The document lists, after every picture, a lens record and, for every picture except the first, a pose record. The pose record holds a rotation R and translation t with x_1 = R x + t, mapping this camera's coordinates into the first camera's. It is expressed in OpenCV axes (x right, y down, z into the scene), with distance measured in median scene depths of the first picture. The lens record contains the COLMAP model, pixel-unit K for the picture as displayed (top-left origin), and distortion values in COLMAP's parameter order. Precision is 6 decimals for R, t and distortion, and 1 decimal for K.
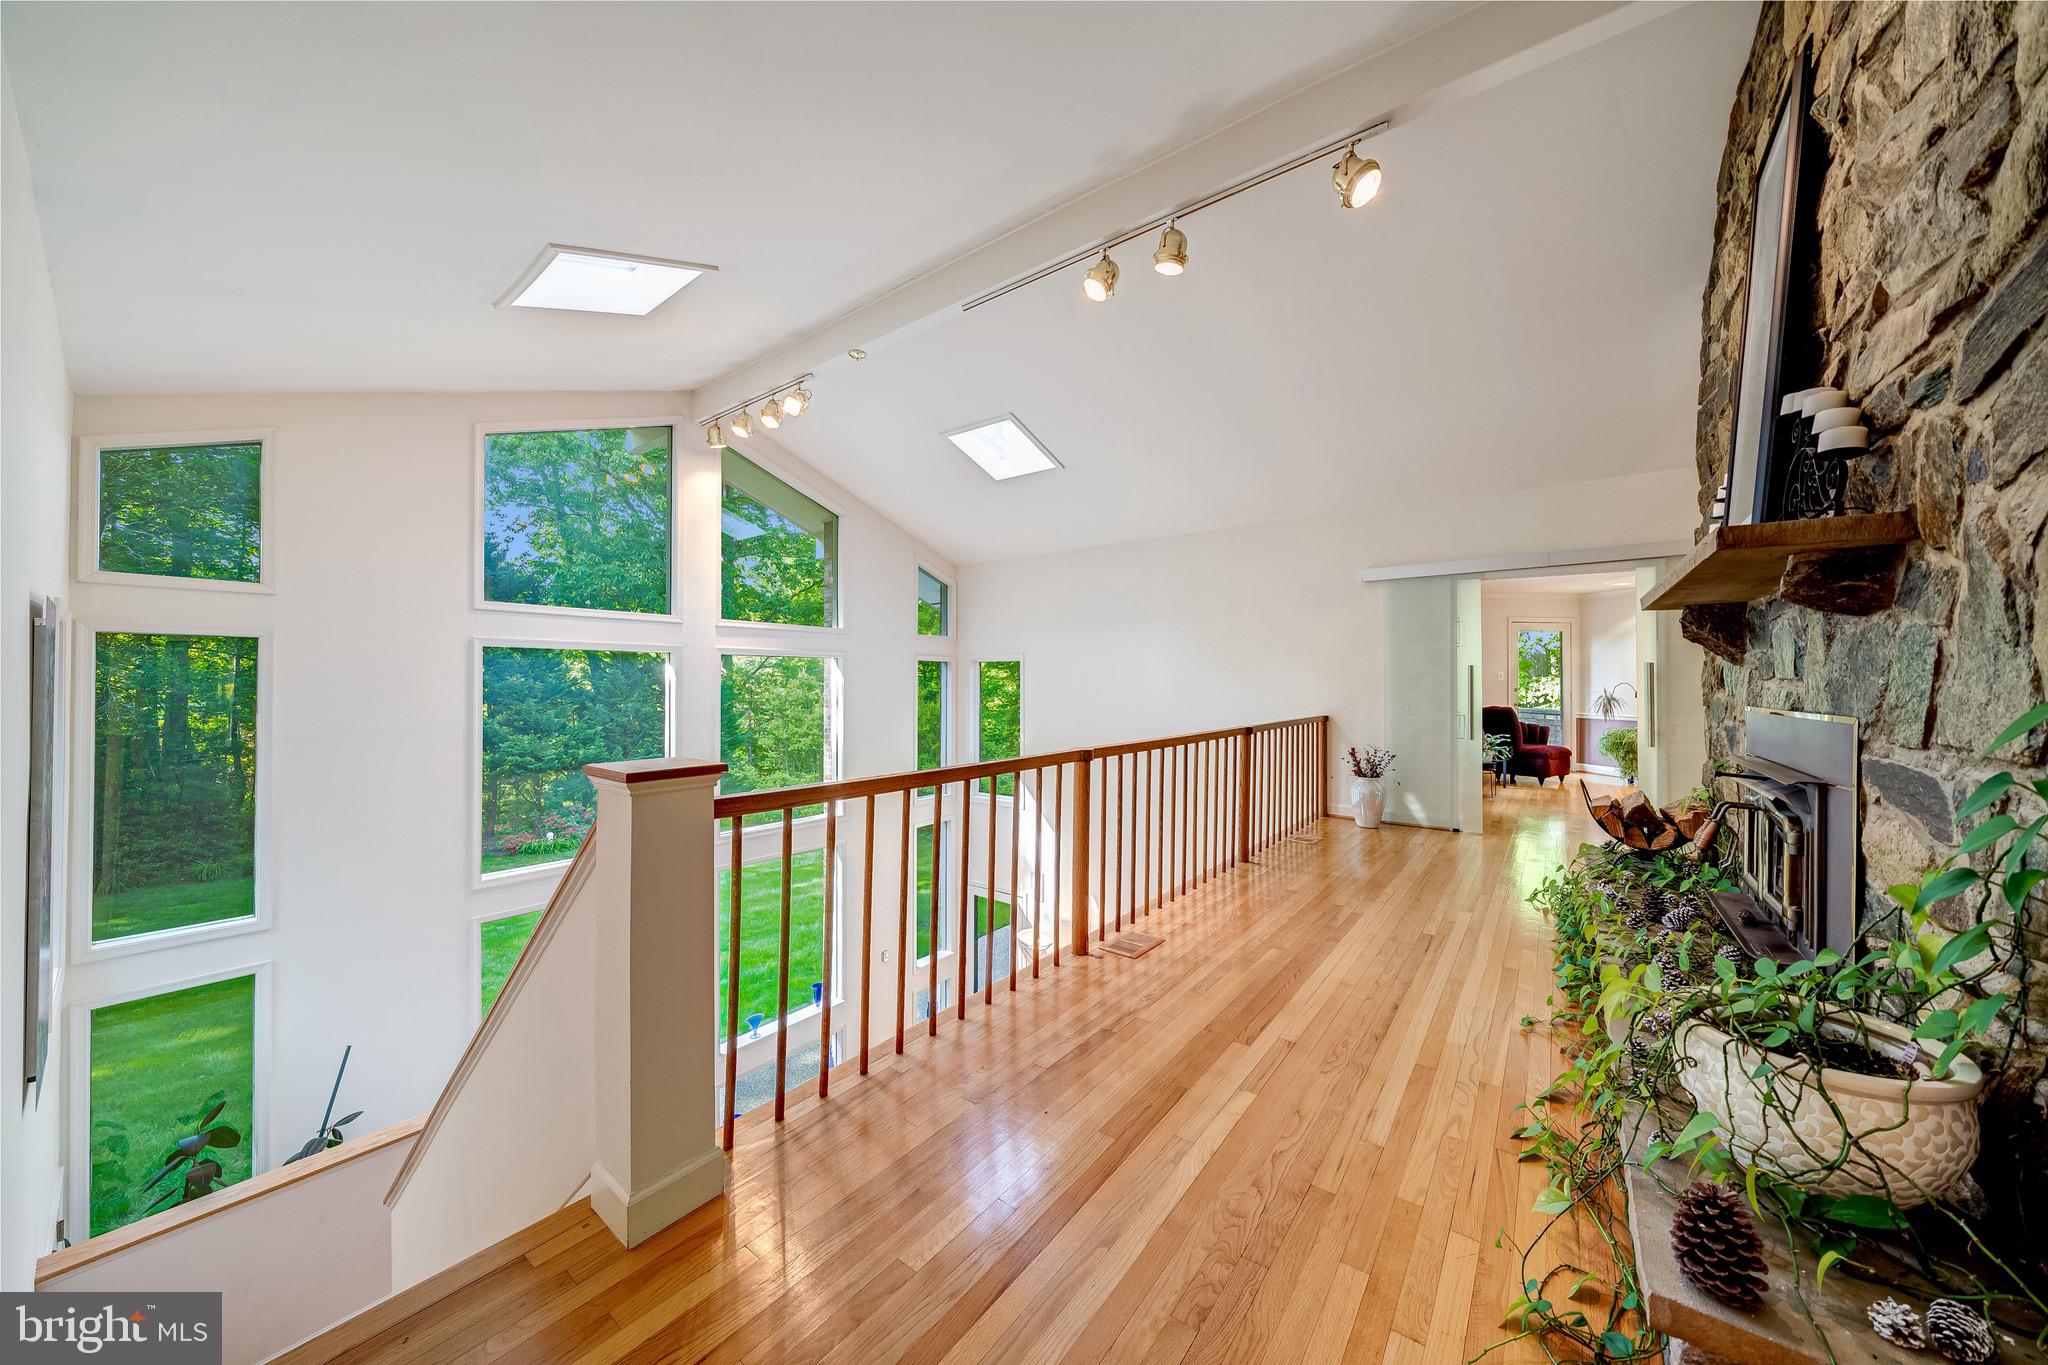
lens RADIAL K [[699.8, 0, 1029.0], [0, 699.8, 680.1], [0, 0, 1]] dist [-0.000221, 0.000065]
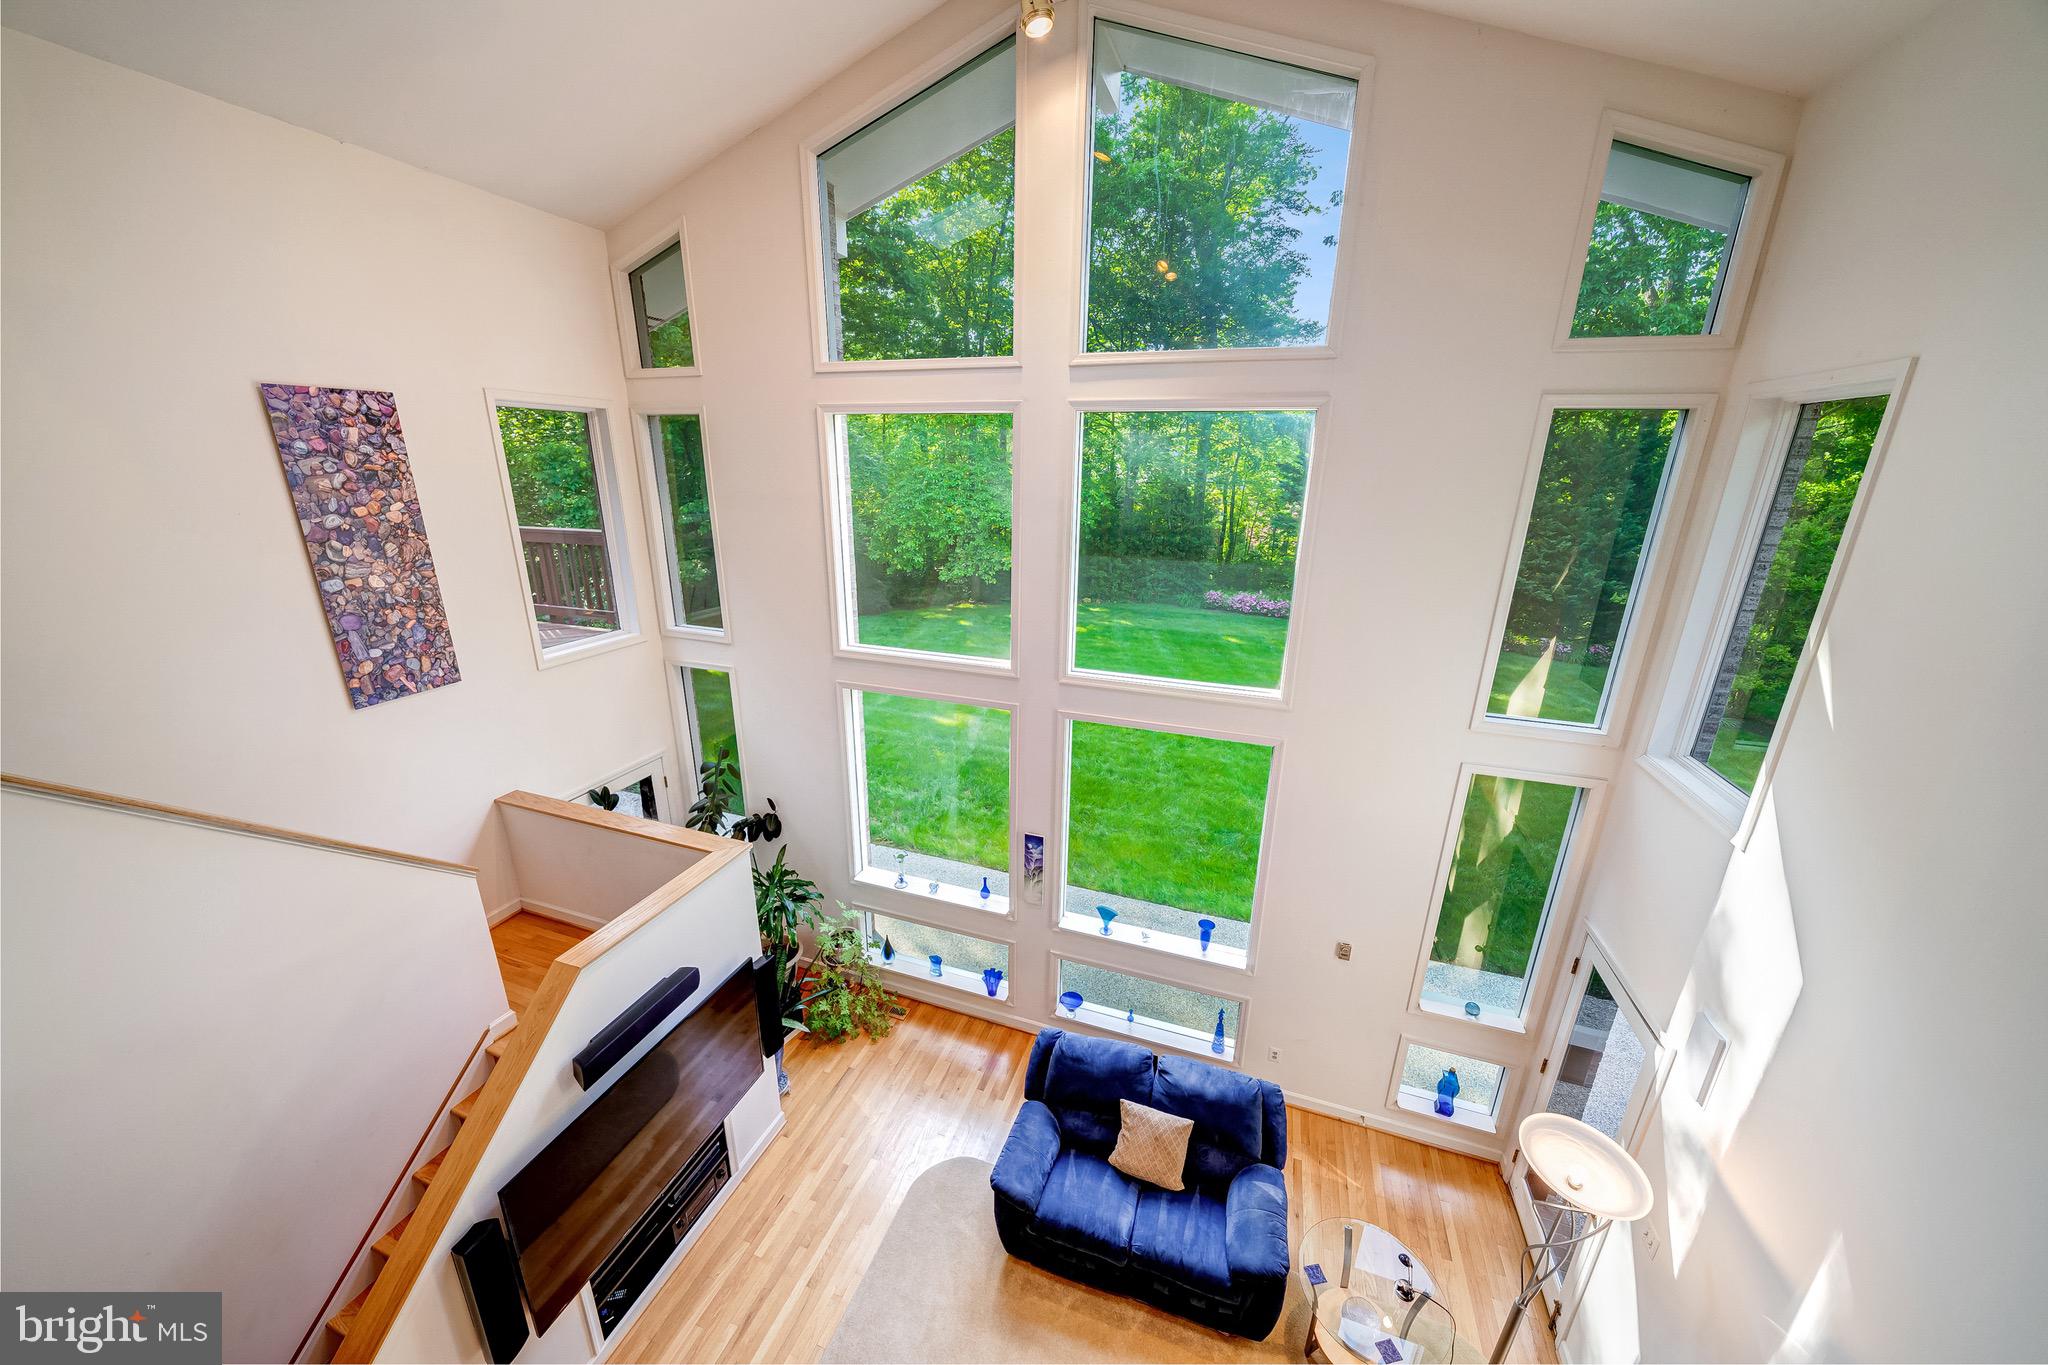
lens RADIAL K [[698.7, 0, 1028.7], [0, 698.7, 678.8], [0, 0, 1]] dist [-0.000882, -0.001710]
pose [[0.315413, 0.285153, -0.905098, 0.183403], [-0.011318, 0.954847, 0.296882, 0.007107], [0.948887, -0.083397, 0.304398, 0.625154]]
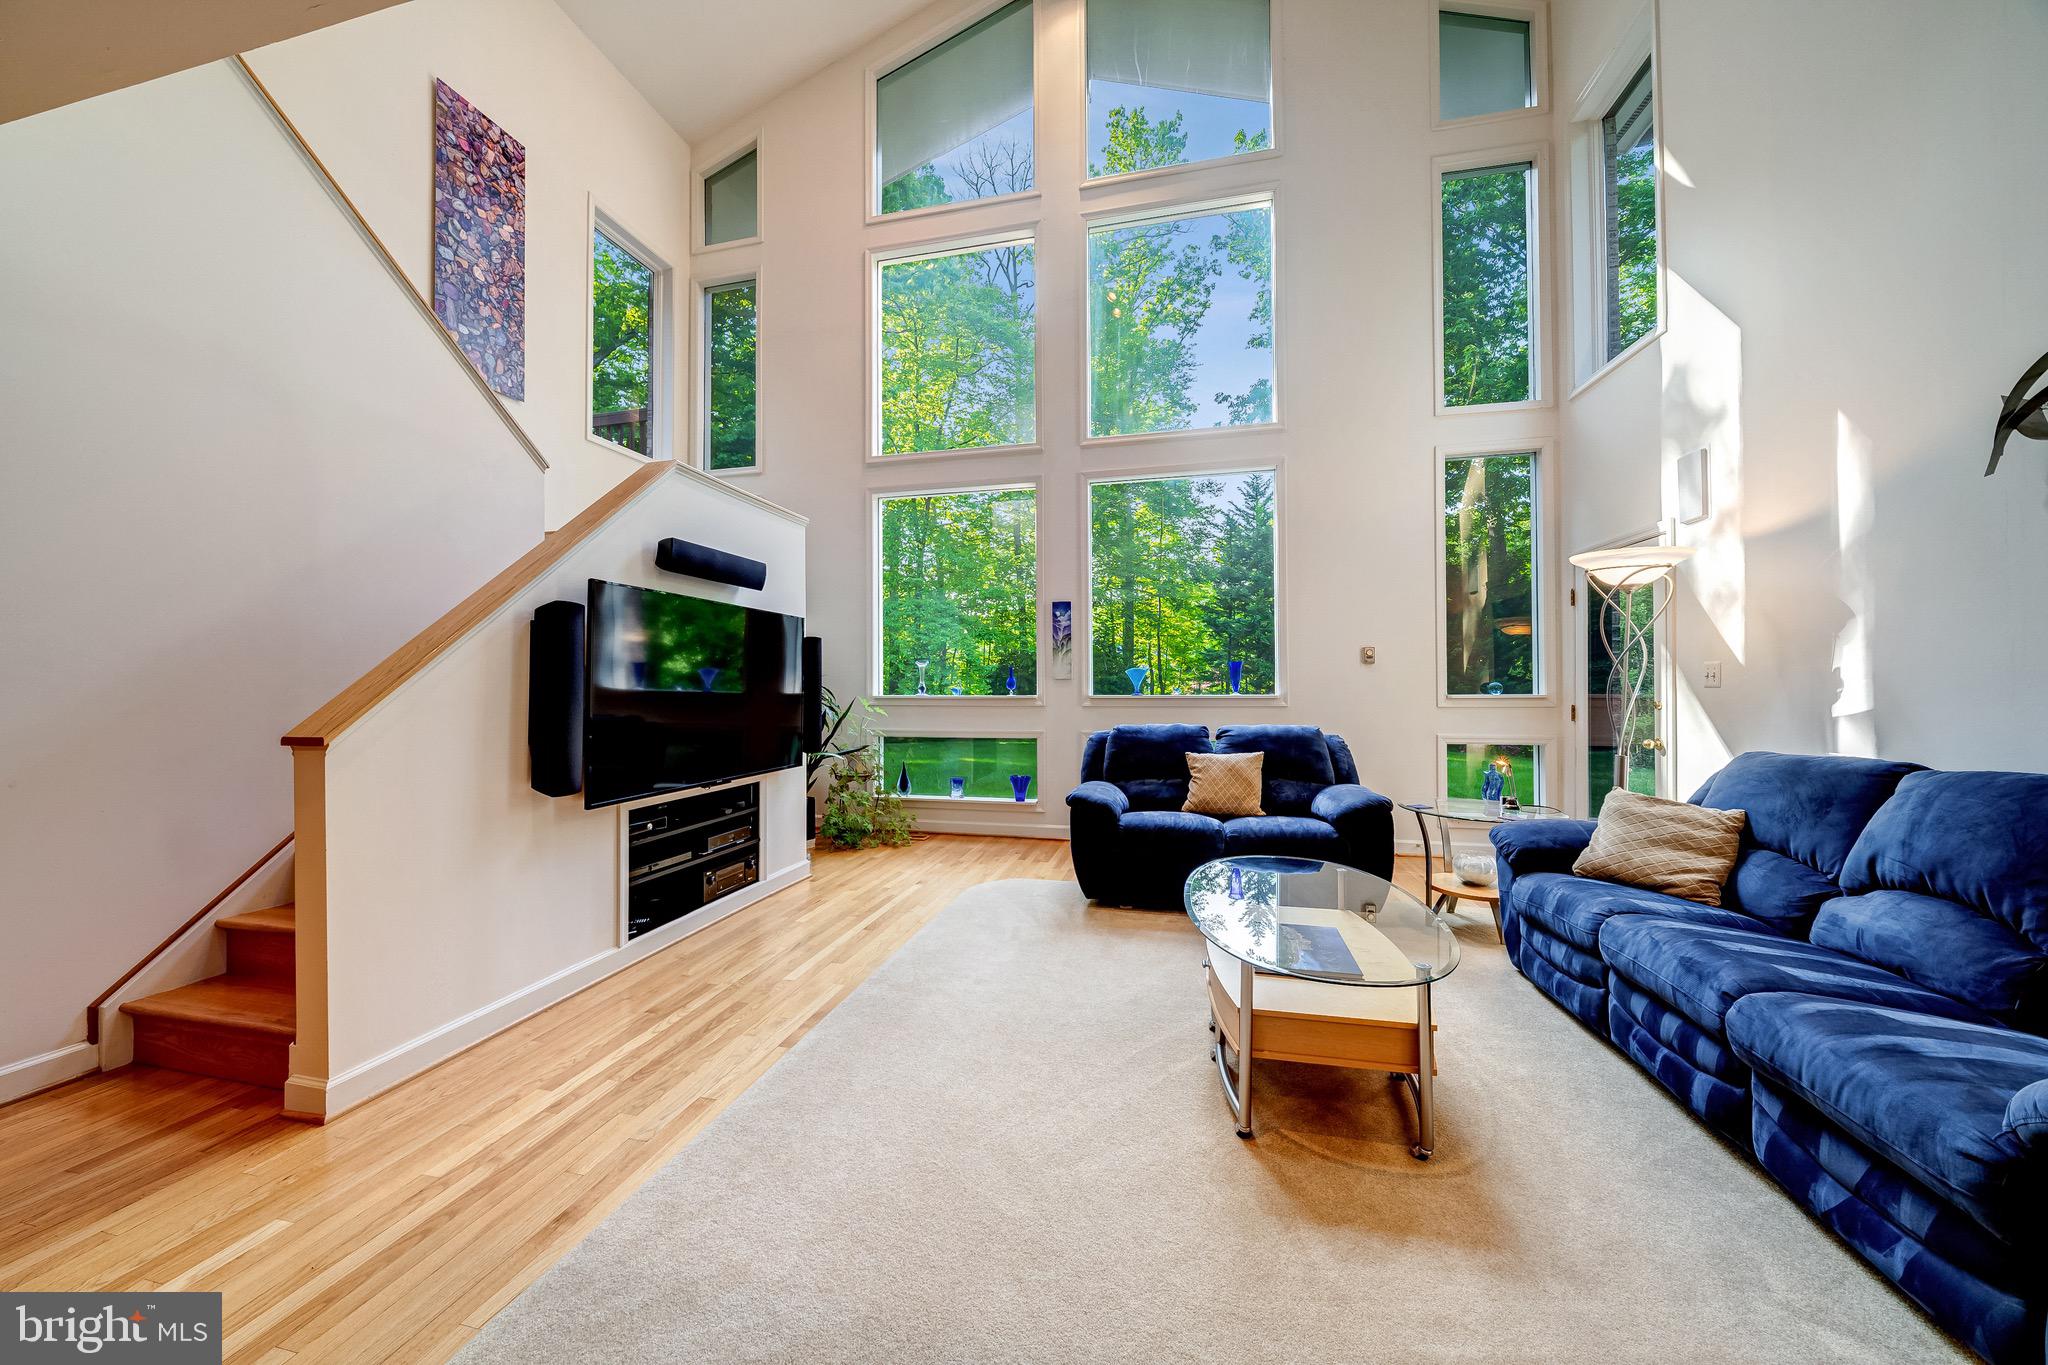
lens RADIAL K [[698.7, 0, 1028.7], [0, 698.7, 678.8], [0, 0, 1]] dist [-0.000882, -0.001710]
pose [[0.410734, -0.013089, -0.911661, 0.242298], [0.010272, 0.999900, -0.009728, 0.438884], [0.911697, -0.005369, 0.410828, 0.503579]]
